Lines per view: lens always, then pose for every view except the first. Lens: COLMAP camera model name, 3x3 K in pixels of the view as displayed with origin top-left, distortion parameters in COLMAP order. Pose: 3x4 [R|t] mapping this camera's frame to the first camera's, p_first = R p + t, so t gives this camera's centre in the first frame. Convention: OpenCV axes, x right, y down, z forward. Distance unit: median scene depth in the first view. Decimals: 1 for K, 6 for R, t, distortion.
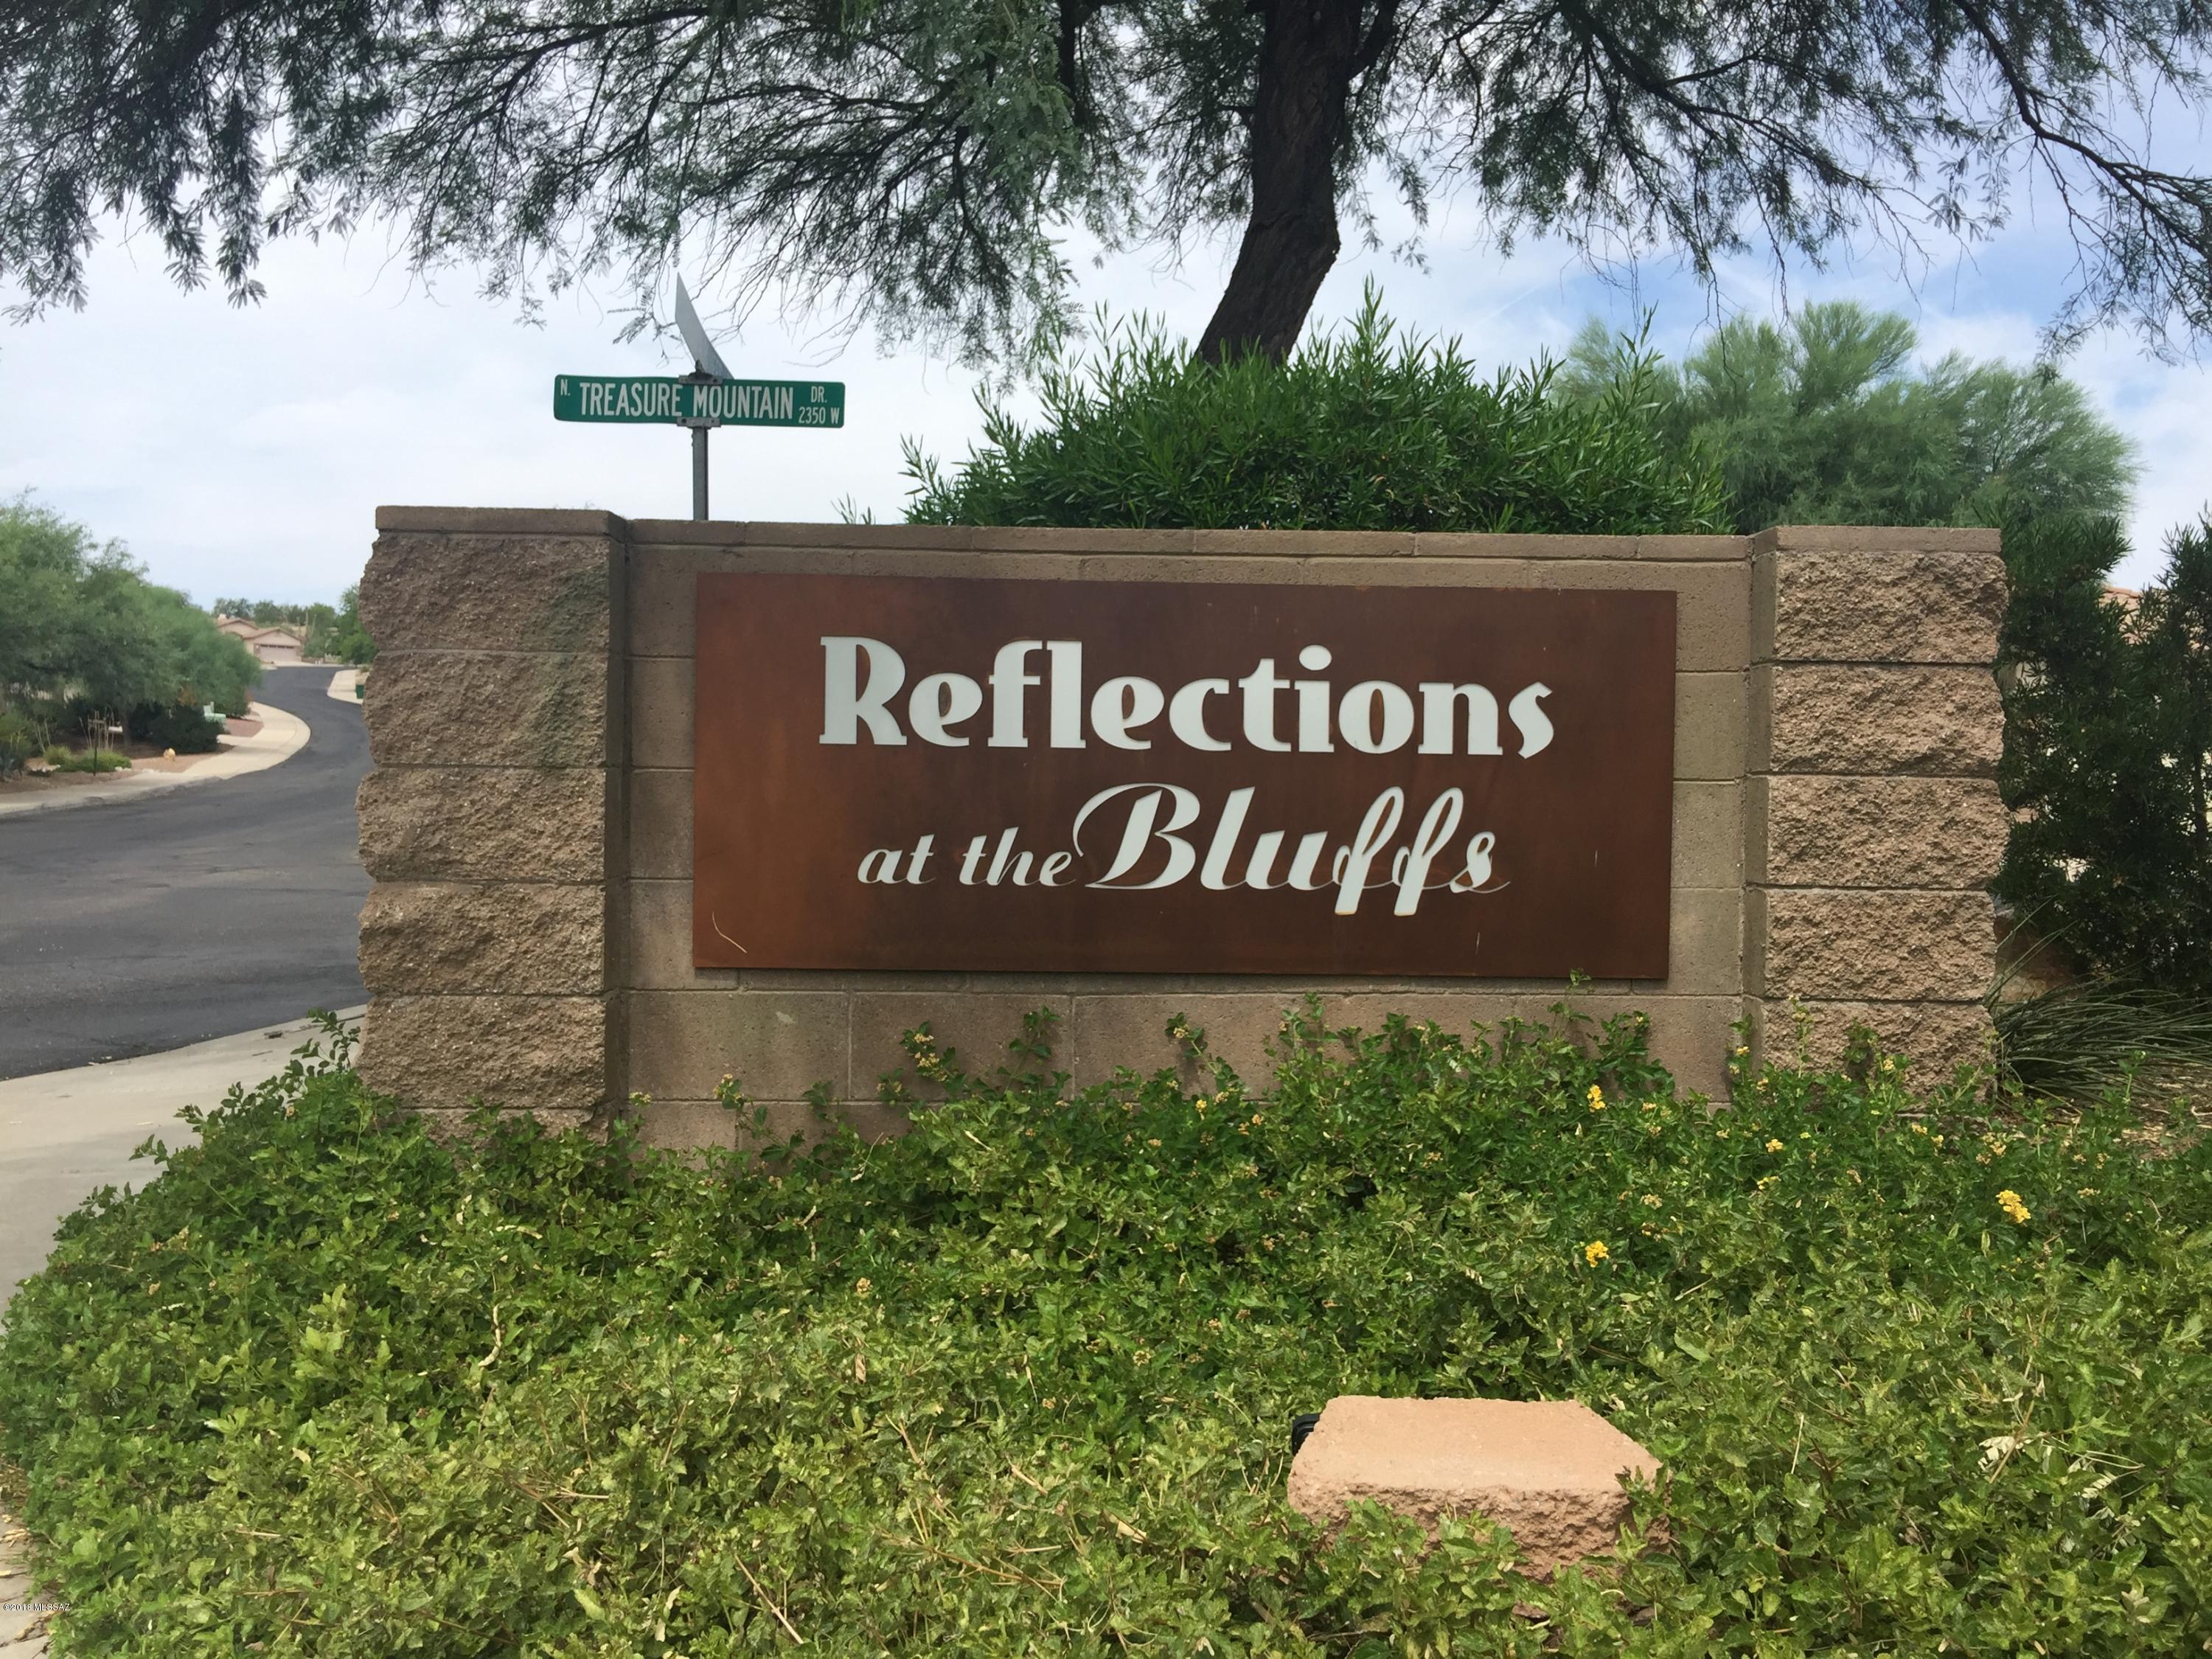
lens RADIAL K [[1952.4, 0, 1106.0], [0, 1952.4, 829.5], [0, 0, 1]] dist [0.100741, -0.152469]
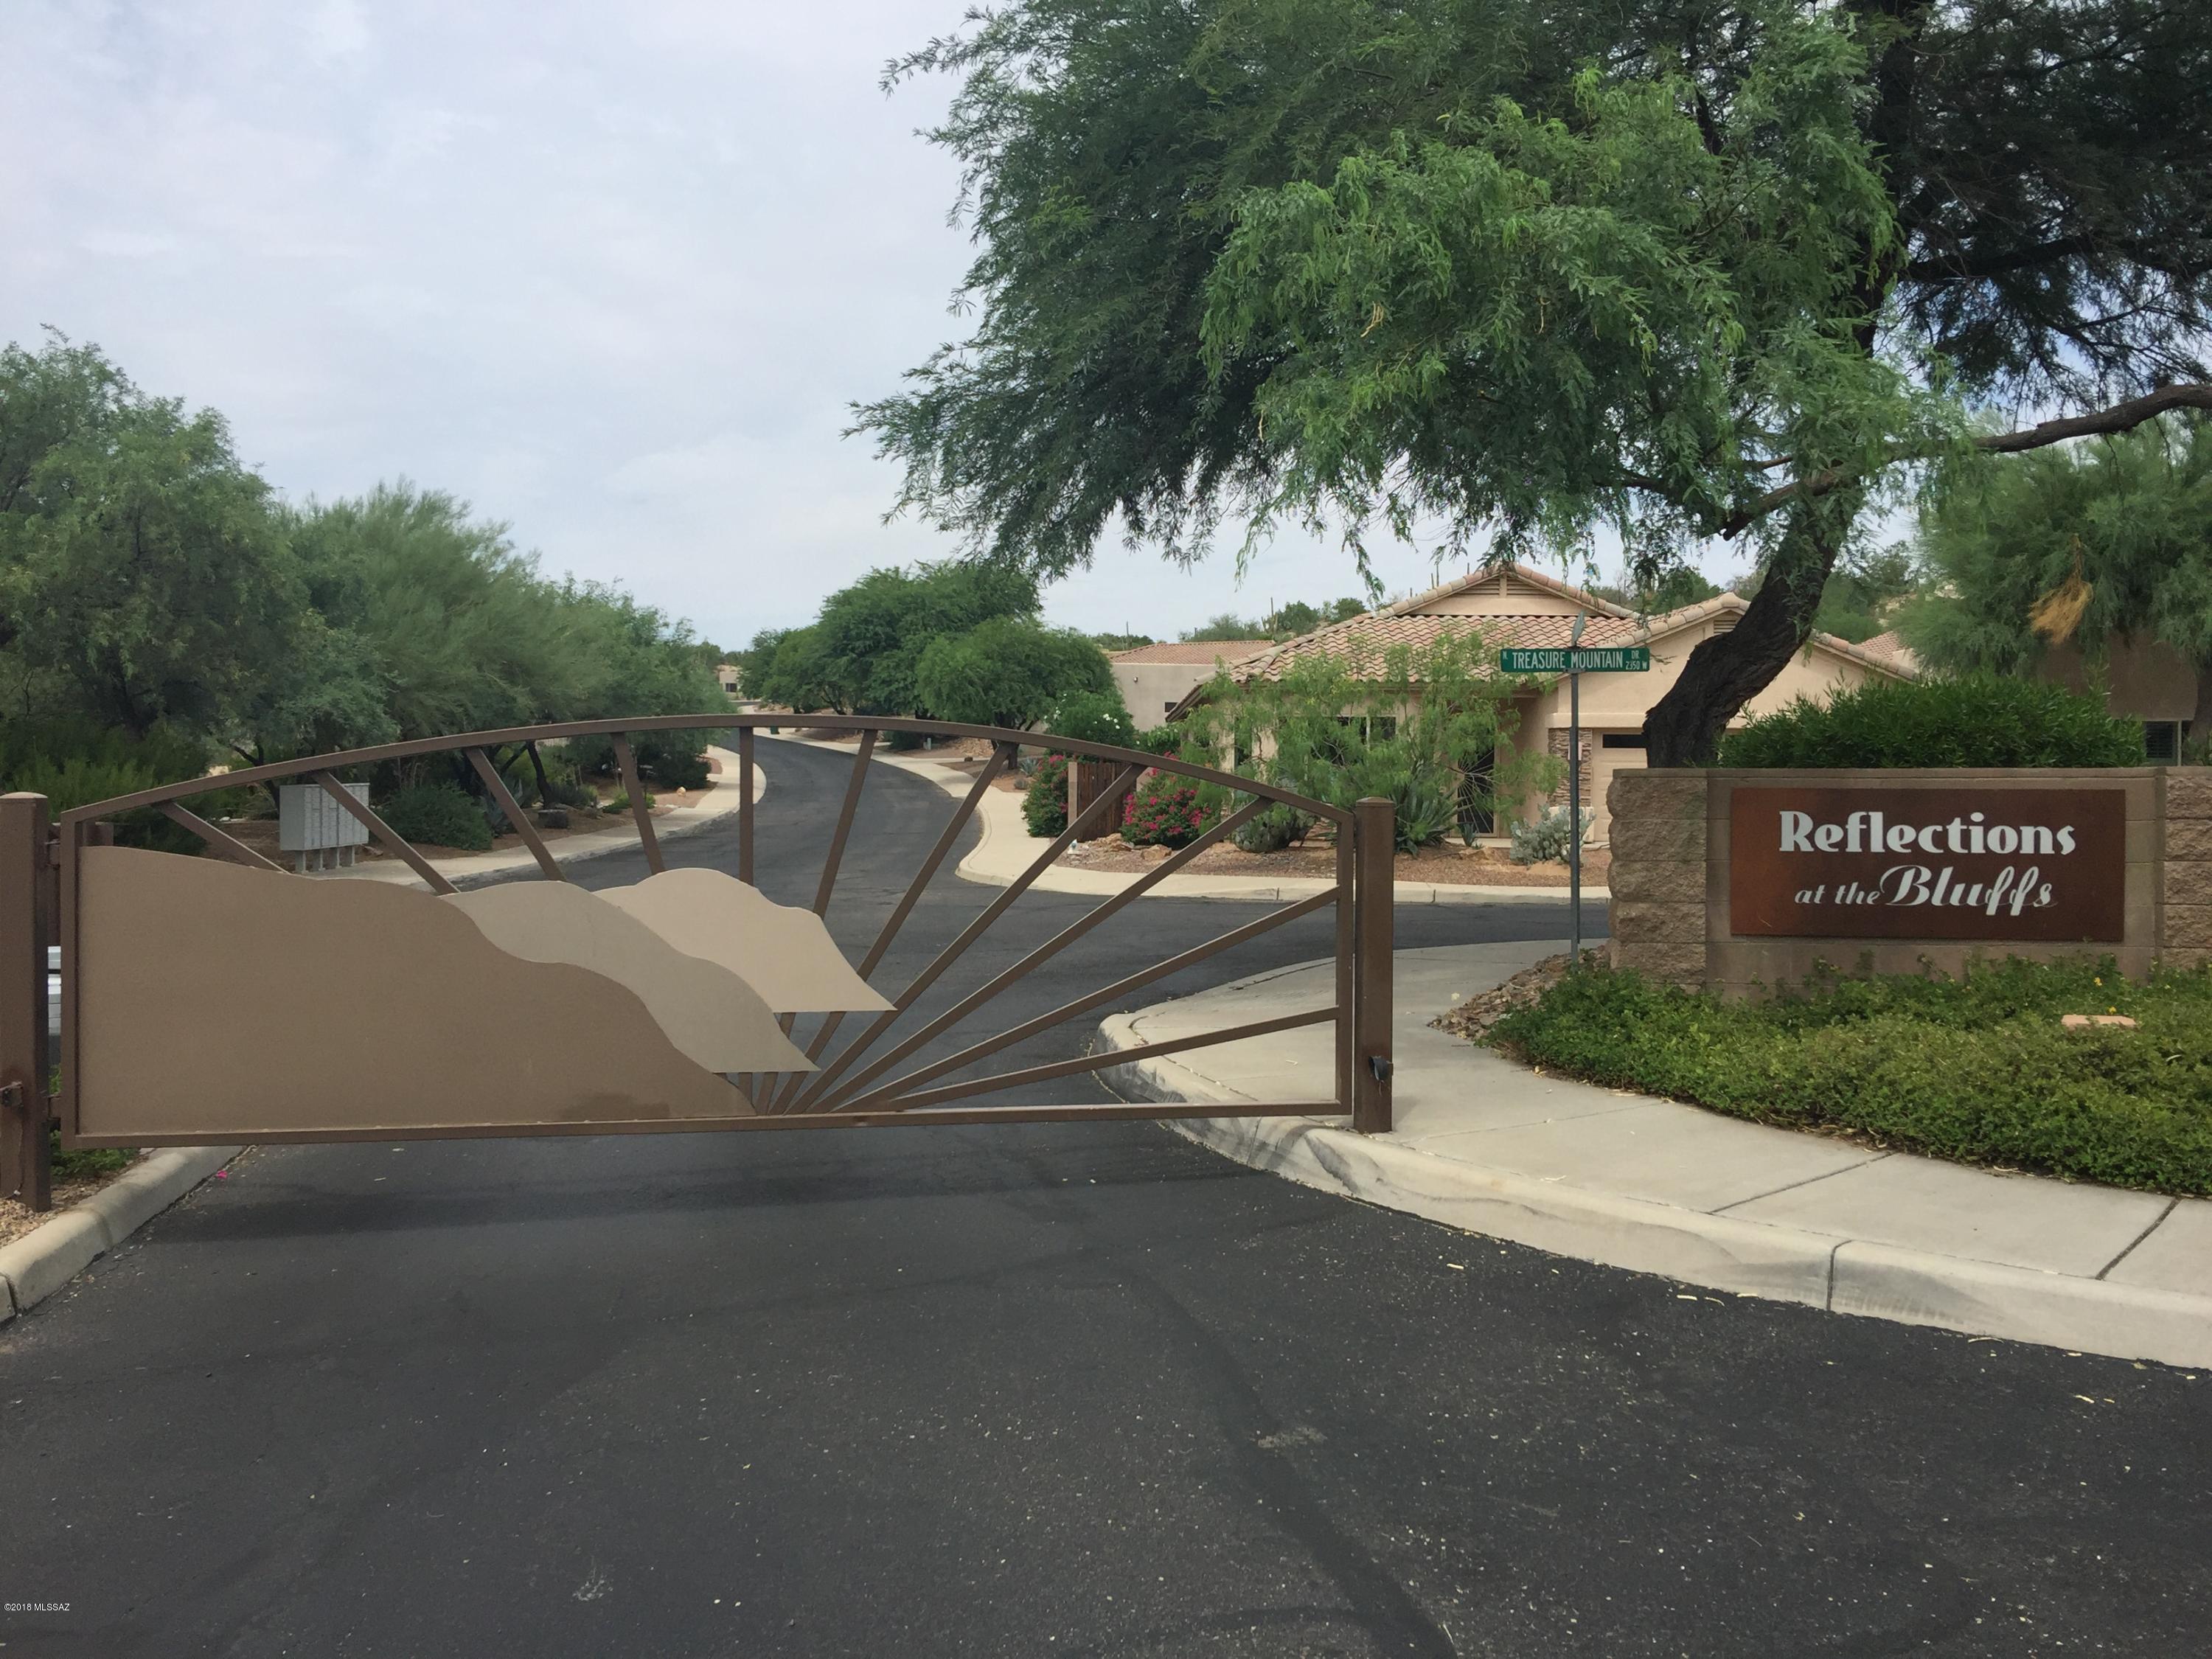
lens RADIAL K [[1952.4, 0, 1106.0], [0, 1952.4, 829.5], [0, 0, 1]] dist [0.100741, -0.152469]
pose [[0.986290, -0.006995, -0.164872, -0.607822], [0.005433, 0.999936, -0.009927, -0.051182], [0.164931, 0.008896, 0.986265, -1.809236]]
